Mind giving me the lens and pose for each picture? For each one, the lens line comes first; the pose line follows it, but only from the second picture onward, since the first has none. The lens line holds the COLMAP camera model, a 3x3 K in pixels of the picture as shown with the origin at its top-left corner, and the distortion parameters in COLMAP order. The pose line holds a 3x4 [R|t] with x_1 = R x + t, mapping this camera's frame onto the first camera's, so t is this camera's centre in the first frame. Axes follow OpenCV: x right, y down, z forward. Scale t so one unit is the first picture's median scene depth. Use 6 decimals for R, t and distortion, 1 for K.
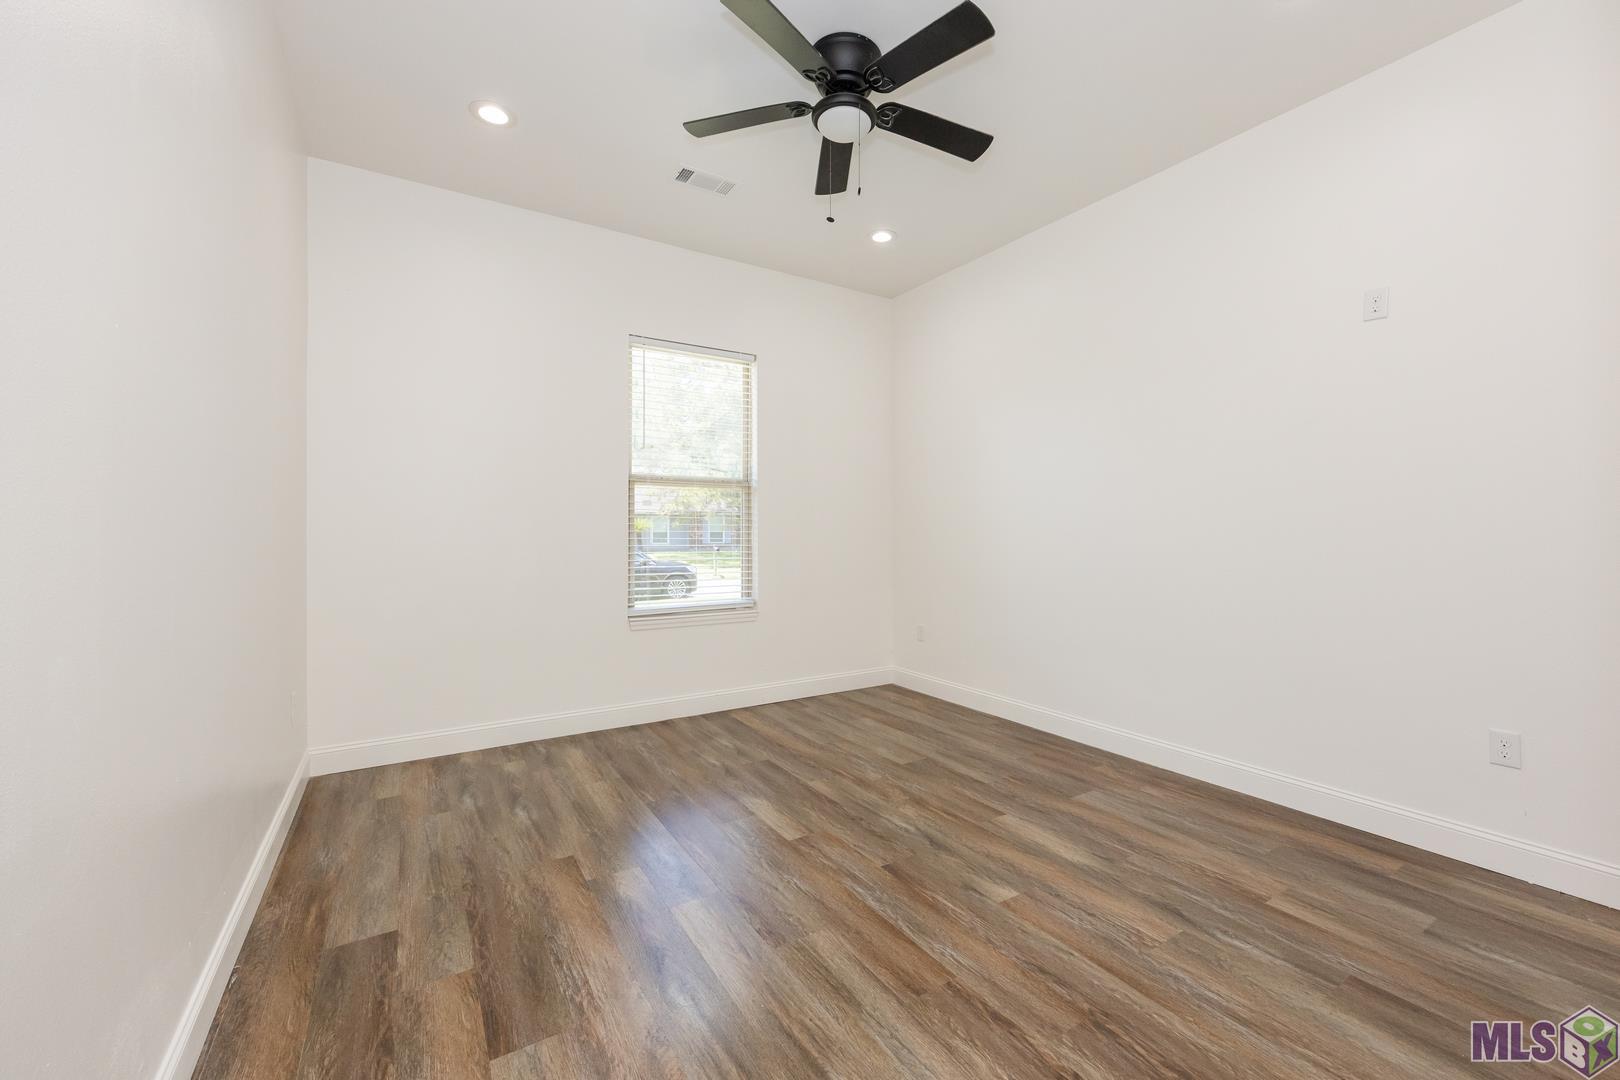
lens RADIAL K [[624.7, 0, 818.9], [0, 624.7, 537.0], [0, 0, 1]] dist [-0.004138, -0.000476]
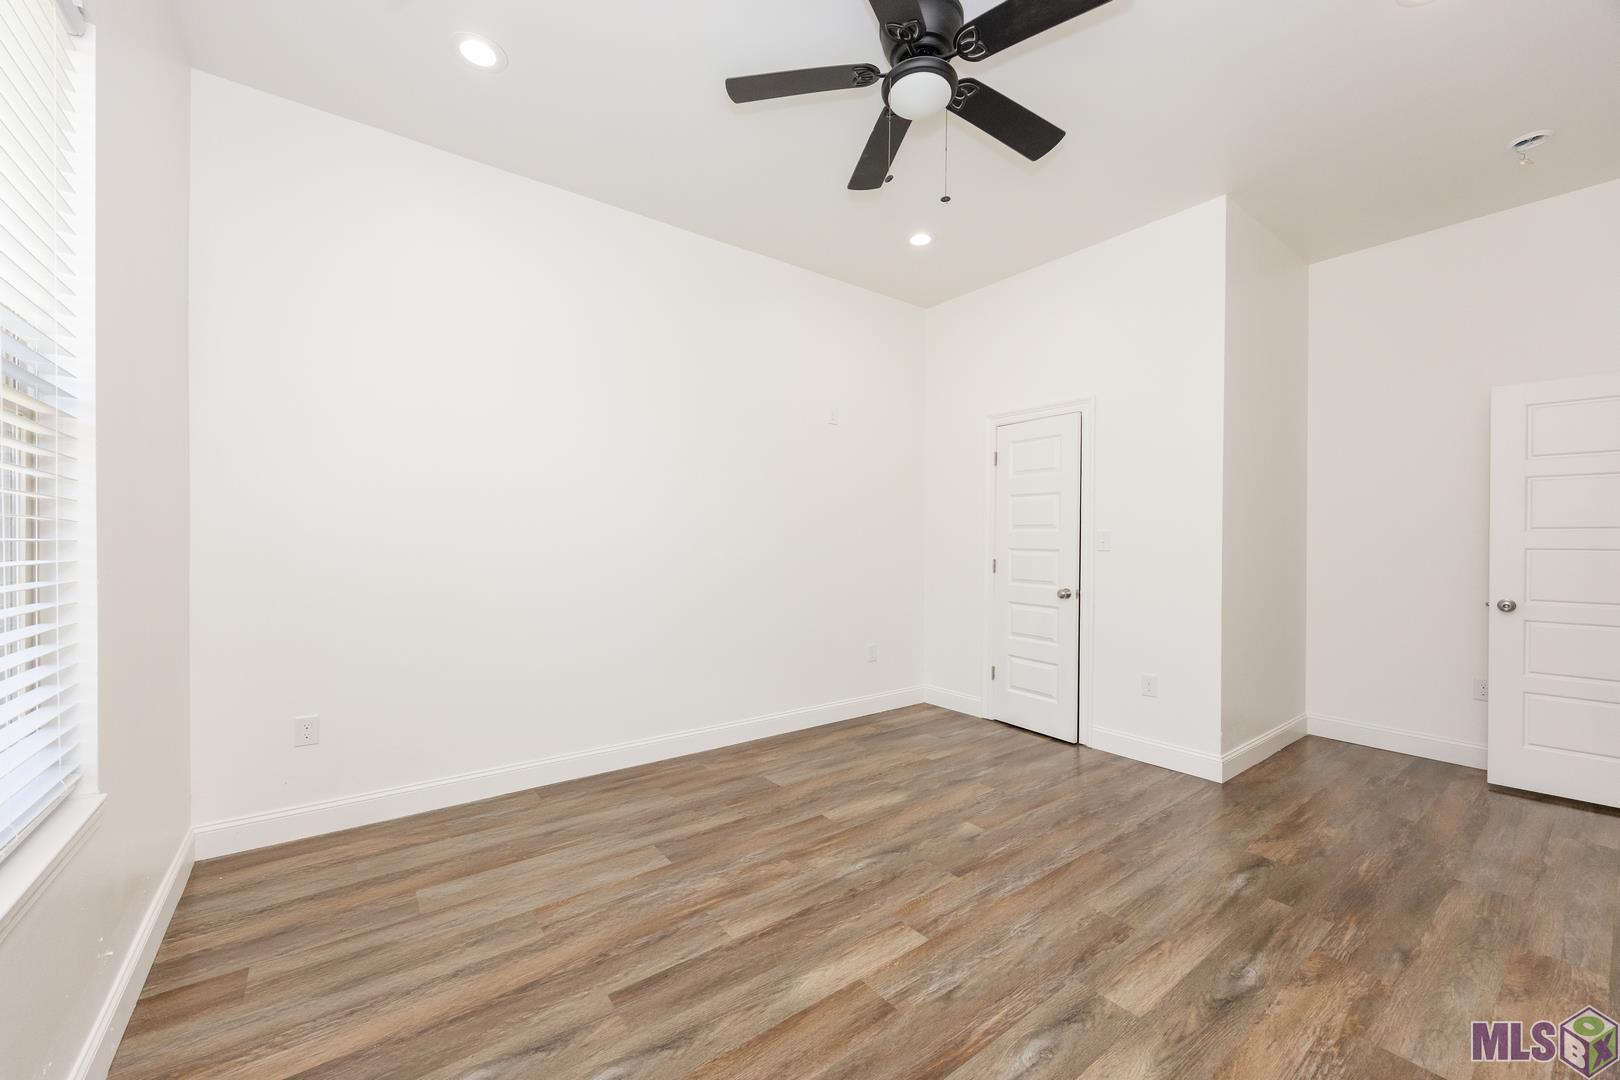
lens RADIAL K [[624.7, 0, 776.0], [0, 624.7, 548.6], [0, 0, 1]] dist [-0.004138, -0.000476]
pose [[-0.036714, -0.011689, 0.999257, -0.801241], [0.007093, 0.999903, 0.011957, -0.029415], [-0.999301, 0.007526, -0.036628, 1.163704]]
